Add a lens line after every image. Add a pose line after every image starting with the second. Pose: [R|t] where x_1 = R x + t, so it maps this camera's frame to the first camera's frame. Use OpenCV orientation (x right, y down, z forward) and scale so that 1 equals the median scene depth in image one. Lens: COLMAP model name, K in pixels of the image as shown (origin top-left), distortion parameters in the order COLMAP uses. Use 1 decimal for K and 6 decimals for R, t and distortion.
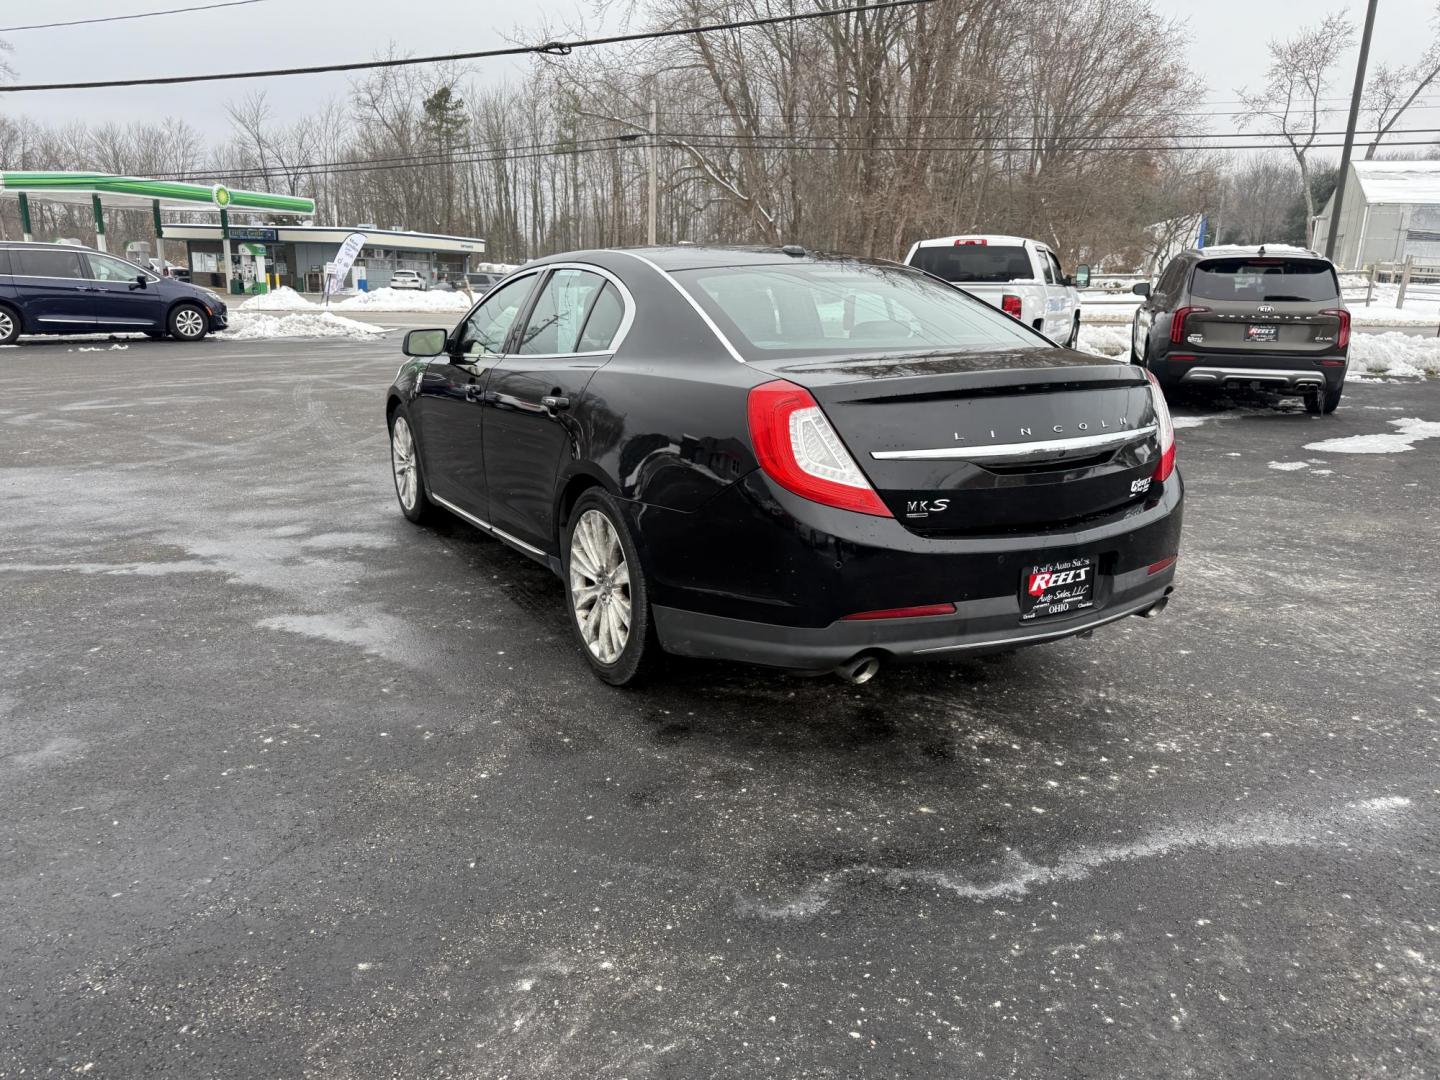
lens RADIAL K [[994.3, 0, 720.0], [0, 994.3, 540.0], [0, 0, 1]] dist [0.026348, -0.038353]
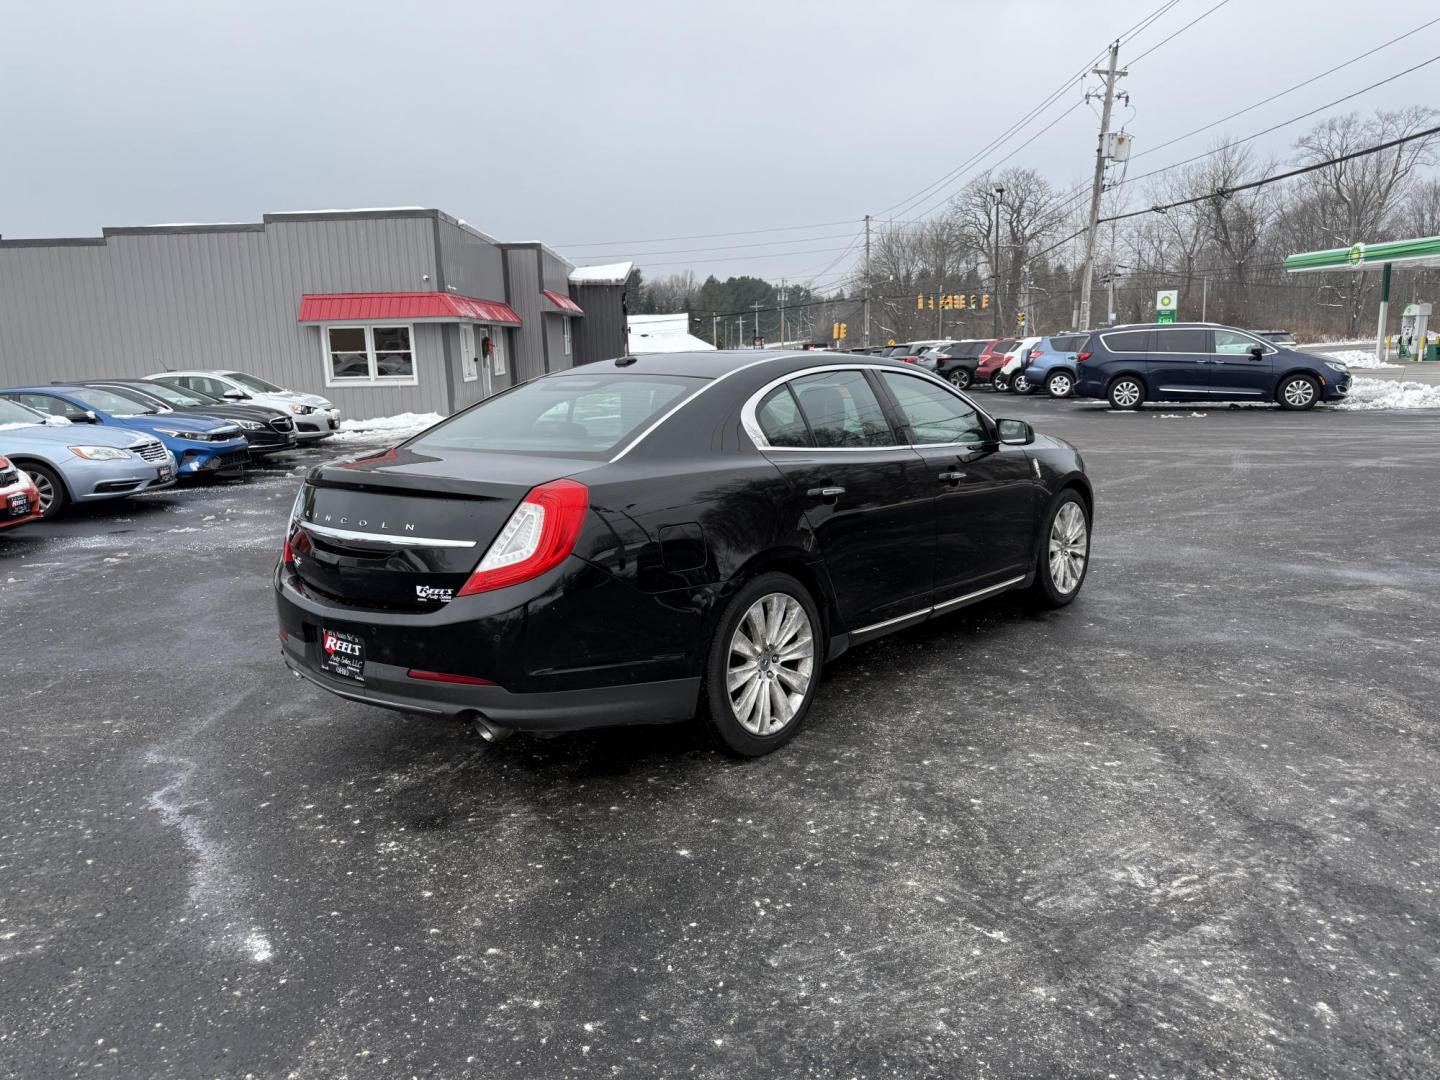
lens RADIAL K [[1005.7, 0, 746.9], [0, 1005.7, 538.2], [0, 0, 1]] dist [0.036371, -0.056089]
pose [[0.362286, 0.140750, -0.921378, 0.219981], [-0.199055, 0.977410, 0.071041, -0.036649], [0.910564, 0.157668, 0.382119, 0.131044]]
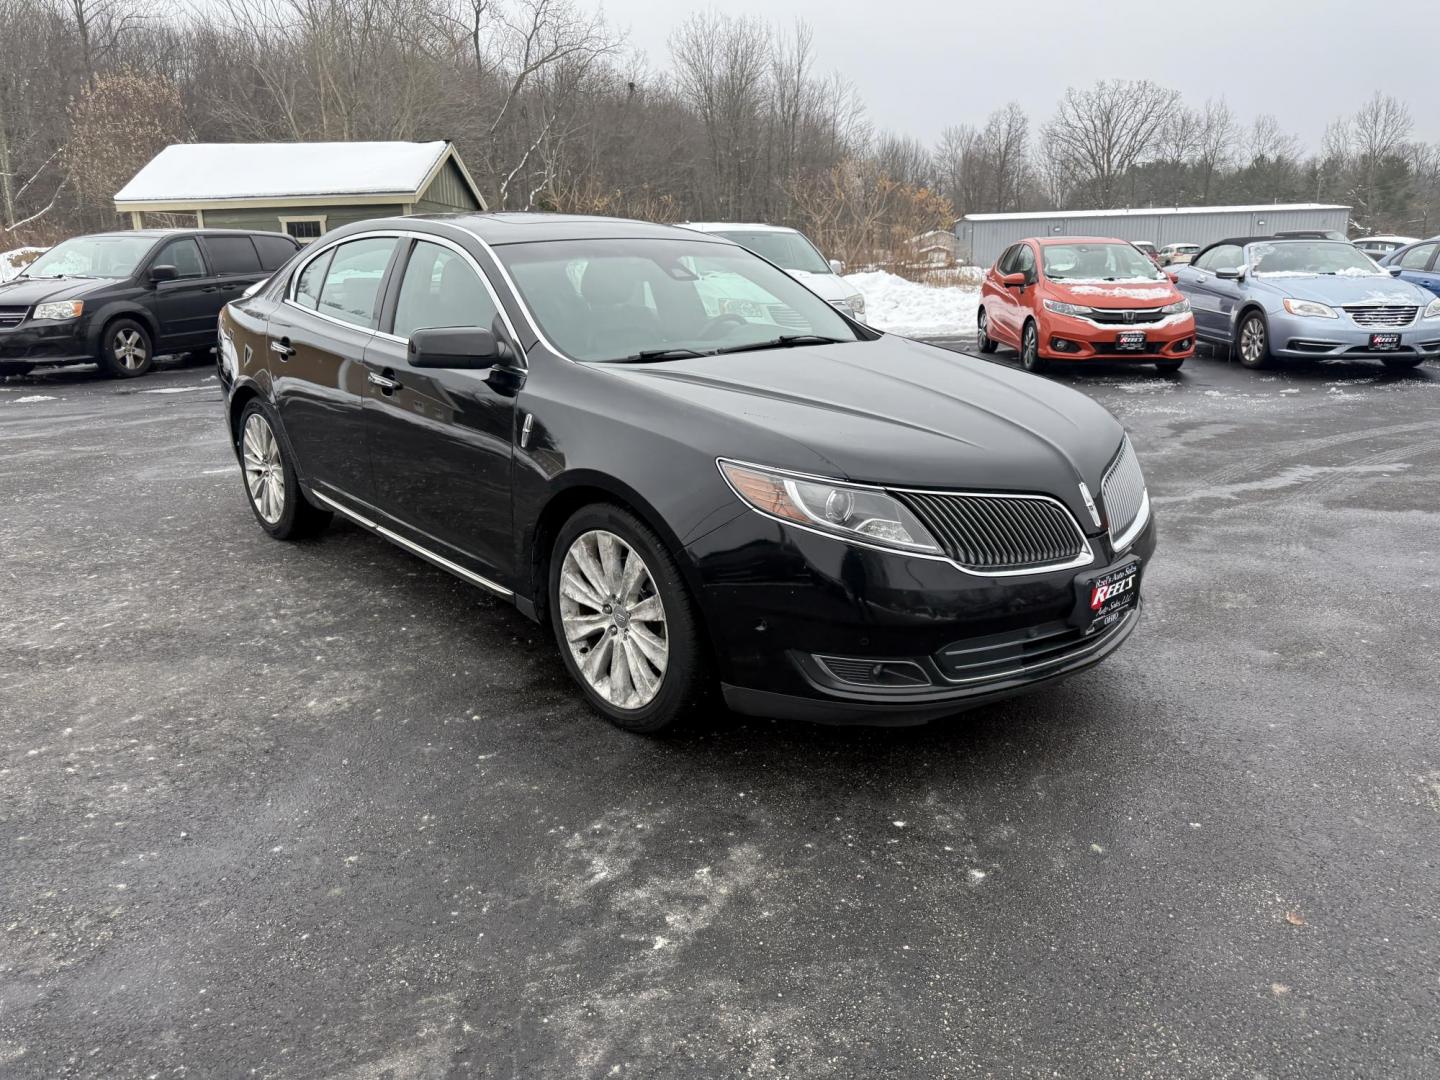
lens RADIAL K [[1022.8, 0, 720.0], [0, 1022.8, 540.0], [0, 0, 1]] dist [0.004335, -0.007612]
pose [[-0.973015, 0.062300, -0.222173, 0.007204], [-0.058603, 0.864568, 0.499086, -0.114154], [0.223177, 0.498638, -0.837587, 0.441989]]
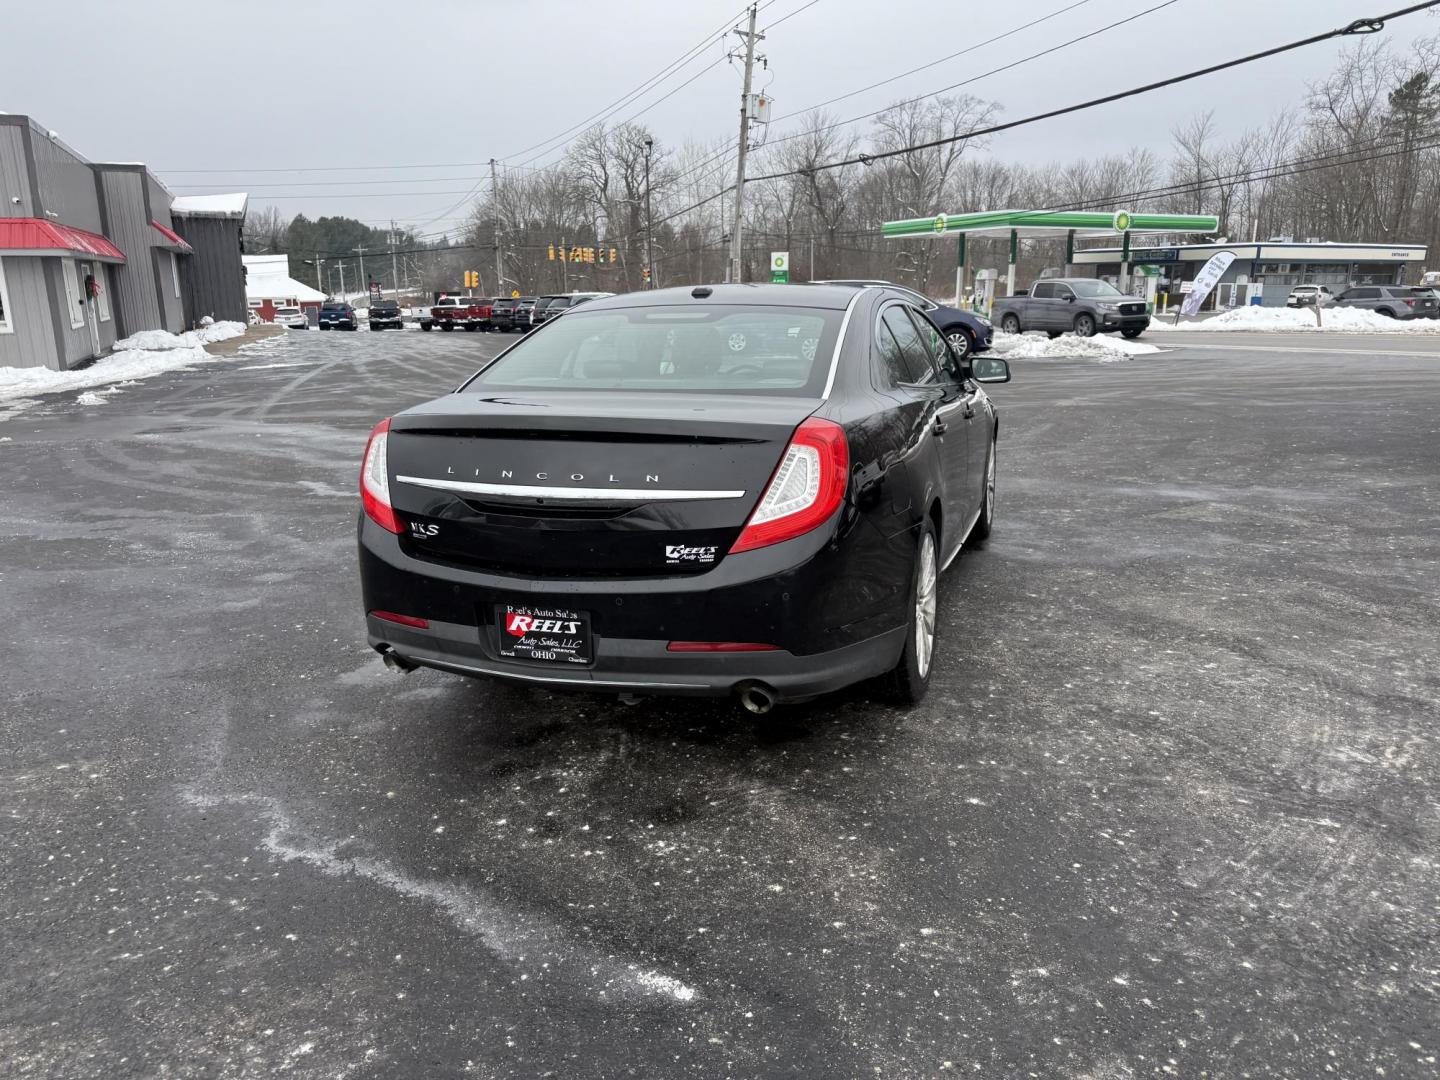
lens RADIAL K [[997.2, 0, 744.8], [0, 997.2, 547.2], [0, 0, 1]] dist [0.033711, -0.044155]
pose [[0.673313, 0.153803, -0.723183, 0.162003], [-0.162139, 0.985030, 0.058534, -0.017617], [0.721360, 0.077845, 0.688171, 0.062270]]
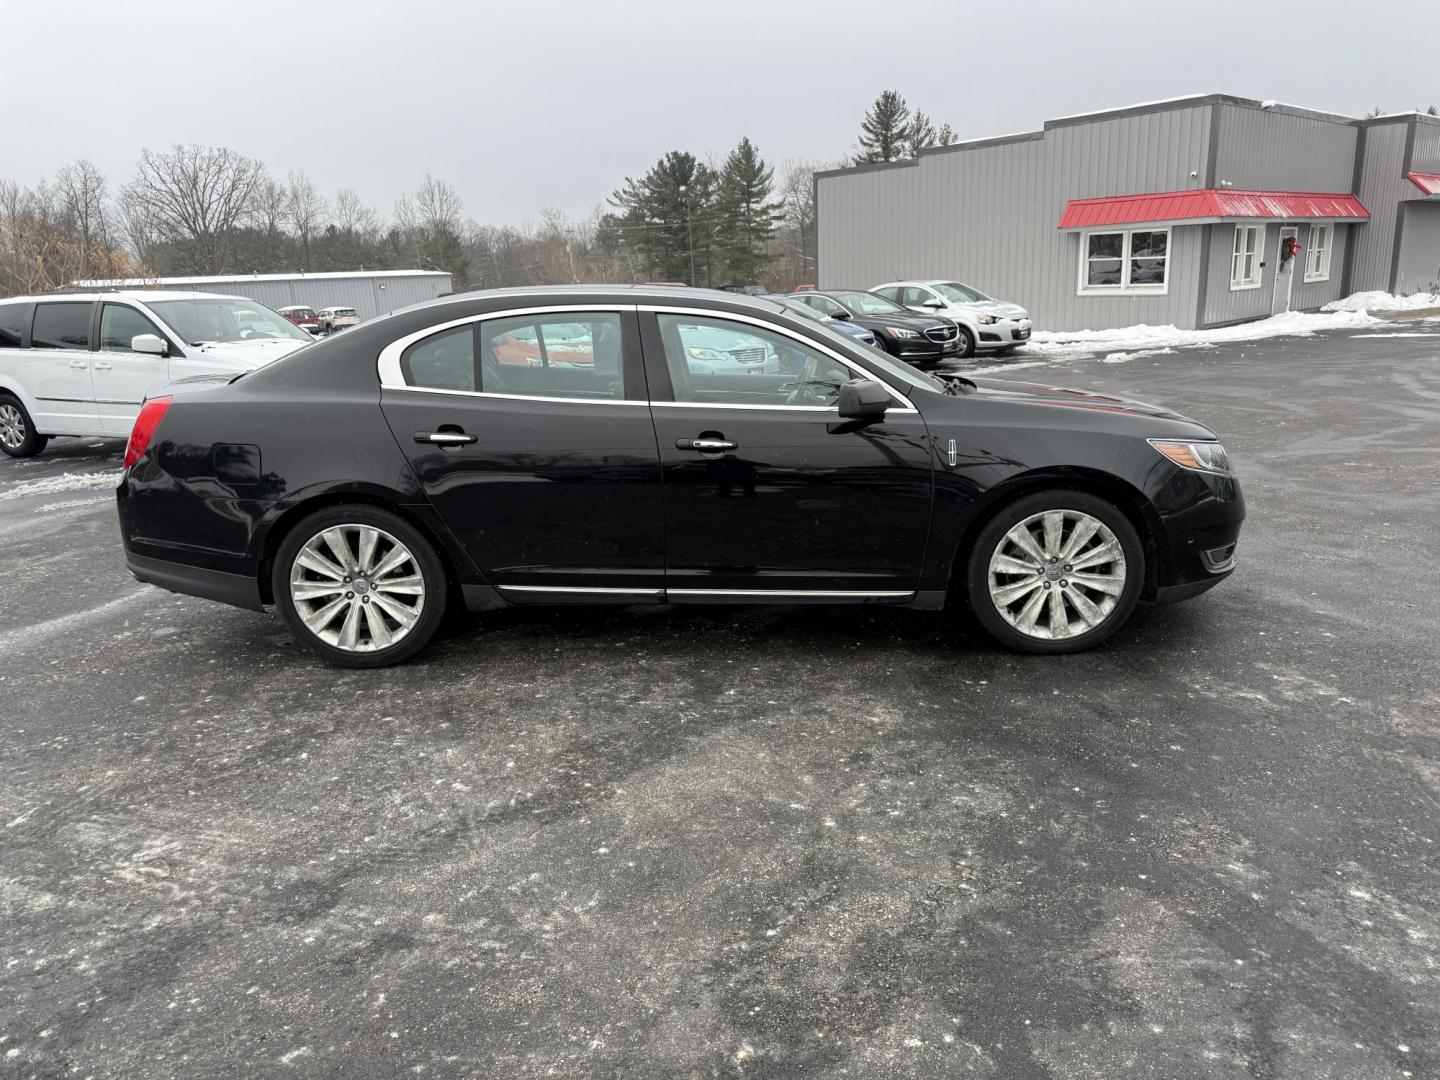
lens RADIAL K [[1017.8, 0, 720.0], [0, 1017.8, 540.0], [0, 0, 1]] dist [0.038437, -0.056148]
pose [[-0.495502, 0.208611, -0.843184, 0.188622], [-0.193525, 0.919818, 0.341297, -0.092990], [0.846774, 0.332291, -0.415400, 0.348406]]
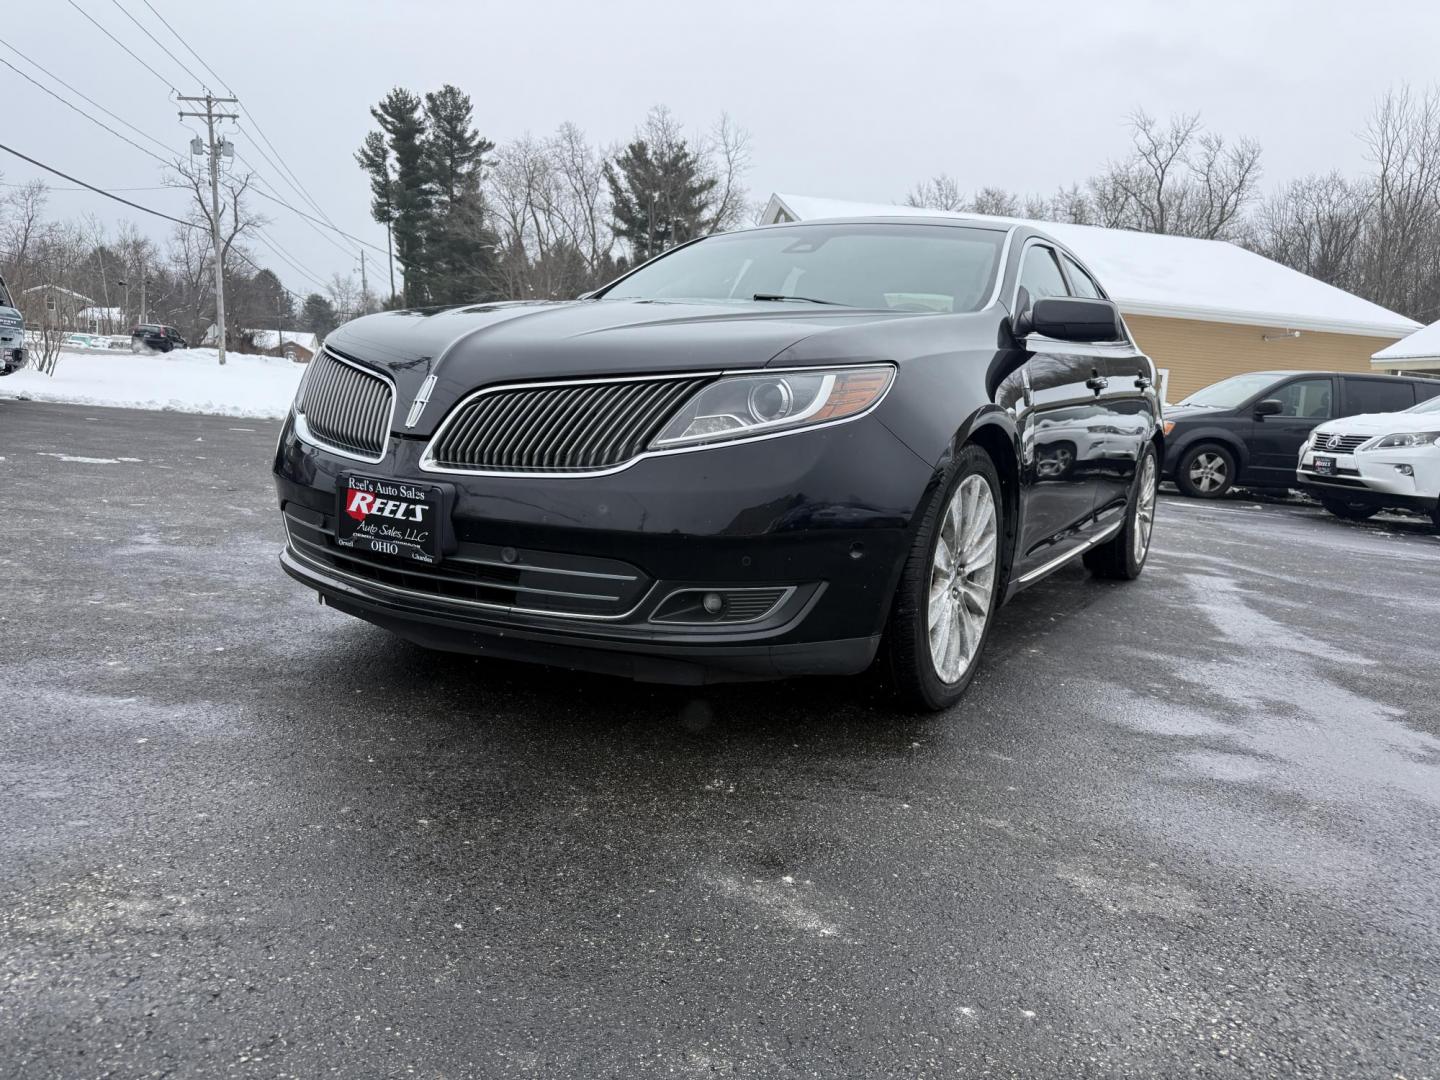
lens RADIAL K [[1036.6, 0, 720.0], [0, 1036.6, 540.0], [0, 0, 1]] dist [0.032746, -0.054473]
pose [[-0.505063, -0.162546, 0.847638, -0.179906], [0.138927, 0.953988, 0.265720, -0.063584], [-0.851828, 0.251965, -0.459242, 0.363144]]
